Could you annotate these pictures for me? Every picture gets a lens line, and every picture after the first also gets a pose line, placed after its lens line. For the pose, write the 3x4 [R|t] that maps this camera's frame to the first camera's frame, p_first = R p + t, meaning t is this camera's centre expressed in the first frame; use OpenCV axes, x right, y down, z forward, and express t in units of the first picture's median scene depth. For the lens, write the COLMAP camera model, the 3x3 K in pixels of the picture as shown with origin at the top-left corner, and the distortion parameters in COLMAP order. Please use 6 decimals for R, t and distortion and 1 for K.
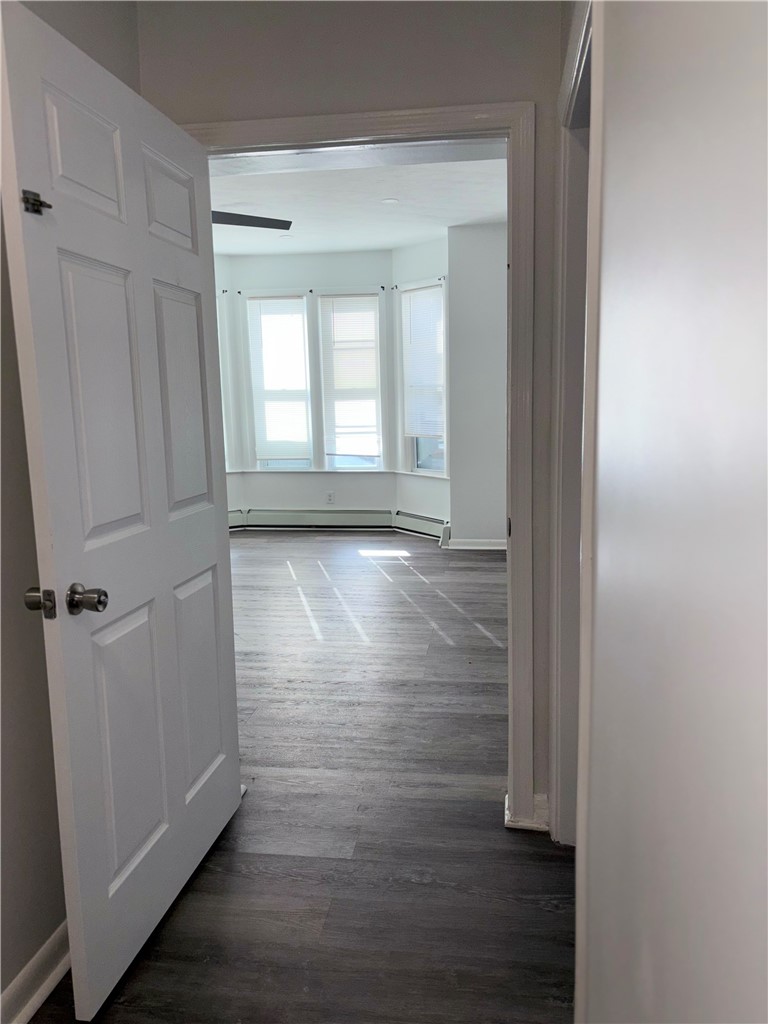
lens RADIAL K [[754.8, 0, 384.0], [0, 754.8, 512.0], [0, 0, 1]] dist [0.030019, -0.008987]
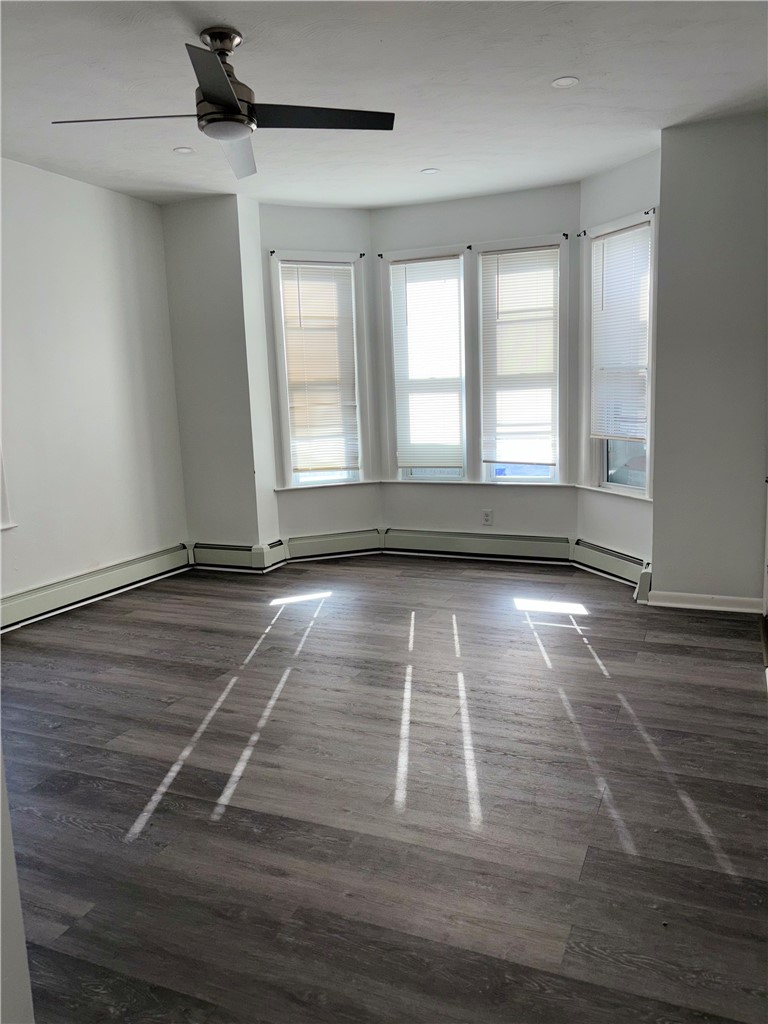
lens RADIAL K [[754.8, 0, 384.0], [0, 754.8, 512.0], [0, 0, 1]] dist [0.030019, -0.008987]
pose [[0.963553, 0.026601, -0.266190, 0.031825], [-0.021723, 0.999538, 0.021255, -0.040342], [0.266632, -0.014698, 0.963686, 0.241914]]
